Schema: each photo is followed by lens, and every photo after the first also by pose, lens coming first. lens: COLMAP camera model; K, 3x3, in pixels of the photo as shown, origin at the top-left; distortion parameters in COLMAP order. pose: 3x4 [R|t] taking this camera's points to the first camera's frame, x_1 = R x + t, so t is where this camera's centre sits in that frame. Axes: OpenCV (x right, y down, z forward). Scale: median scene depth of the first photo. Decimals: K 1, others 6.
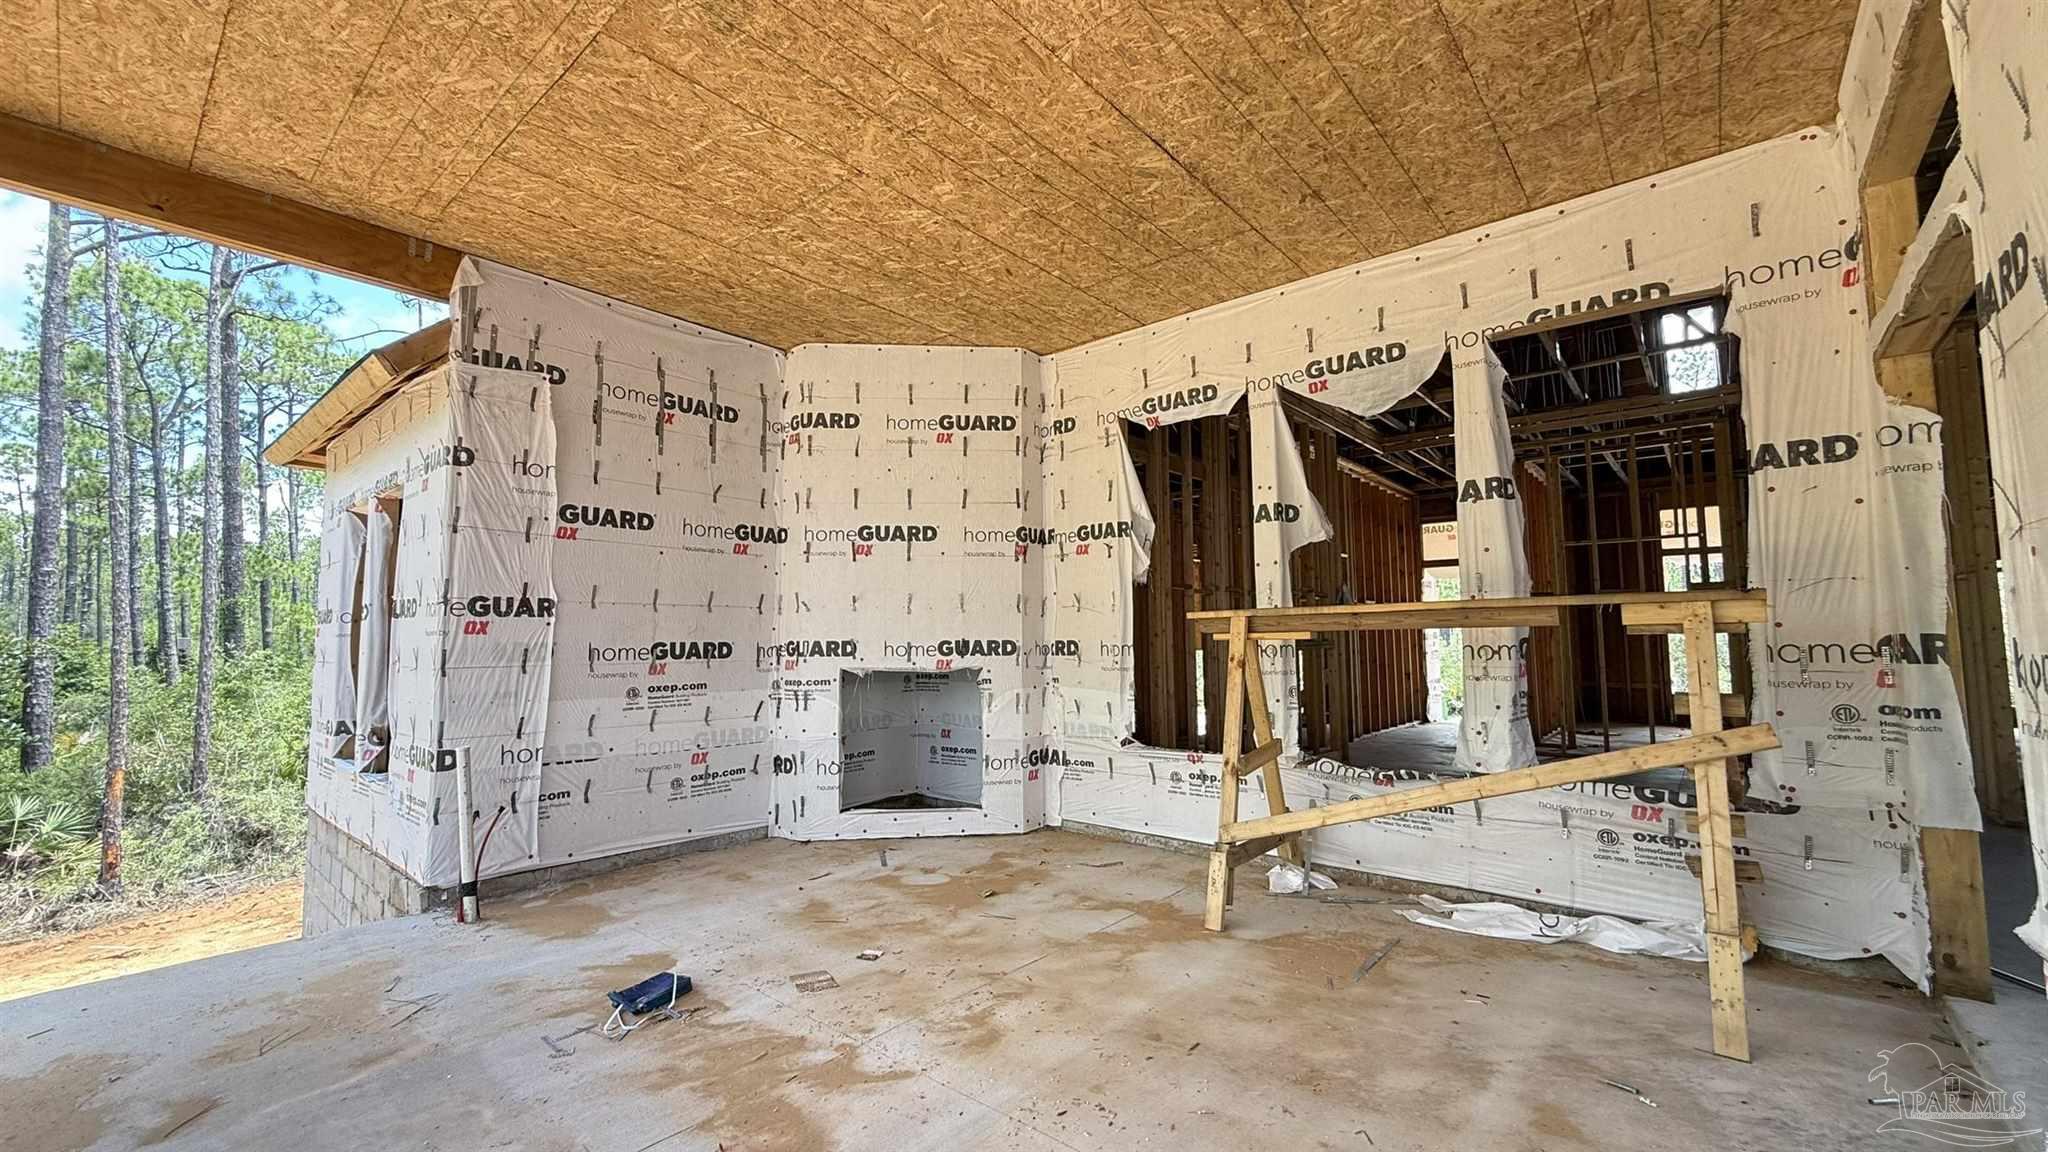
lens RADIAL K [[822.5, 0, 1018.0], [0, 822.5, 576.6], [0, 0, 1]] dist [-0.001764, 0.000855]
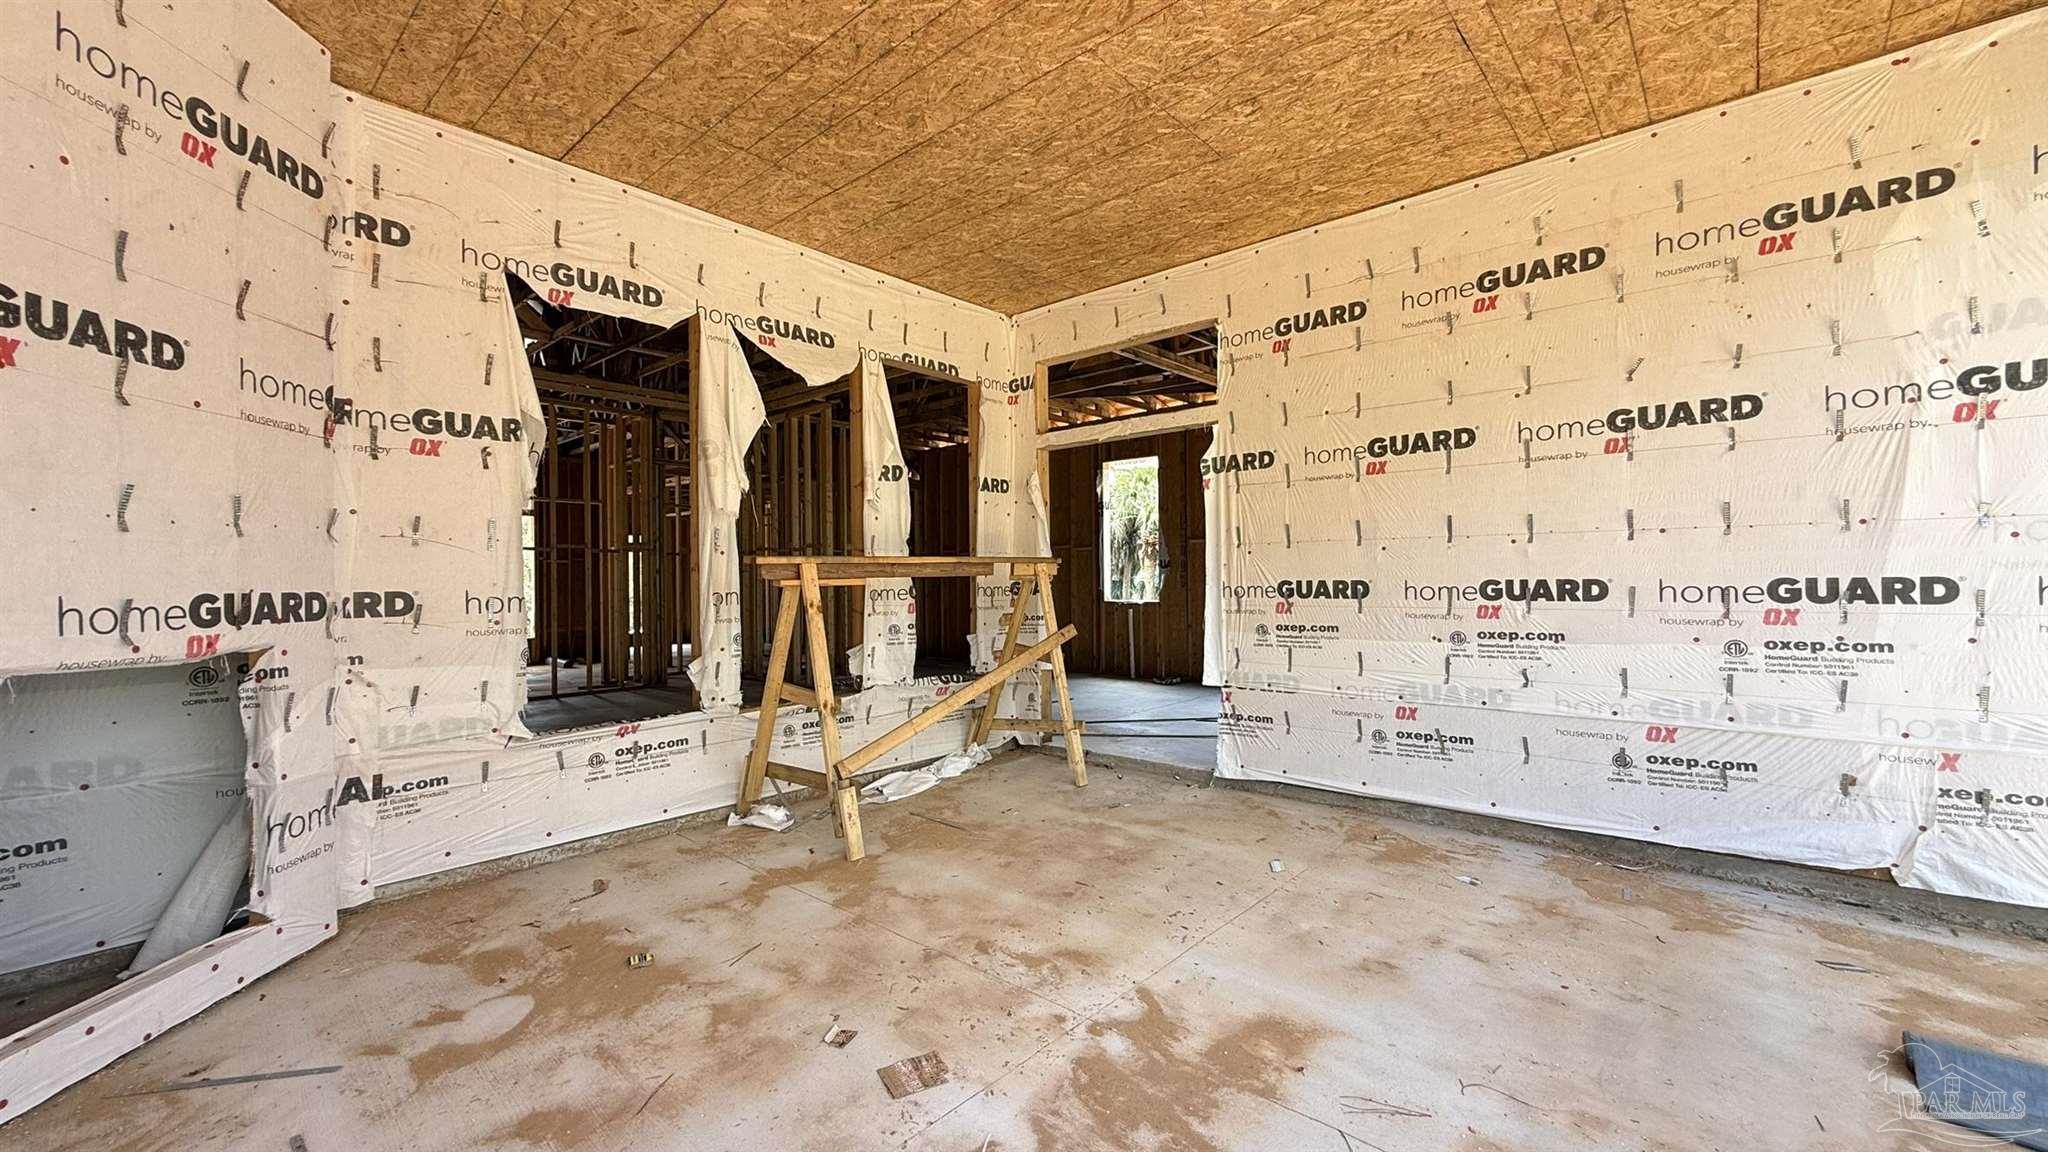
lens RADIAL K [[822.5, 0, 1018.6], [0, 822.5, 574.7], [0, 0, 1]] dist [-0.001764, 0.000855]
pose [[0.010543, 0.011865, 0.999874, -0.733684], [-0.063758, 0.997903, -0.011169, 0.057380], [-0.997910, -0.063632, 0.011277, 0.722350]]
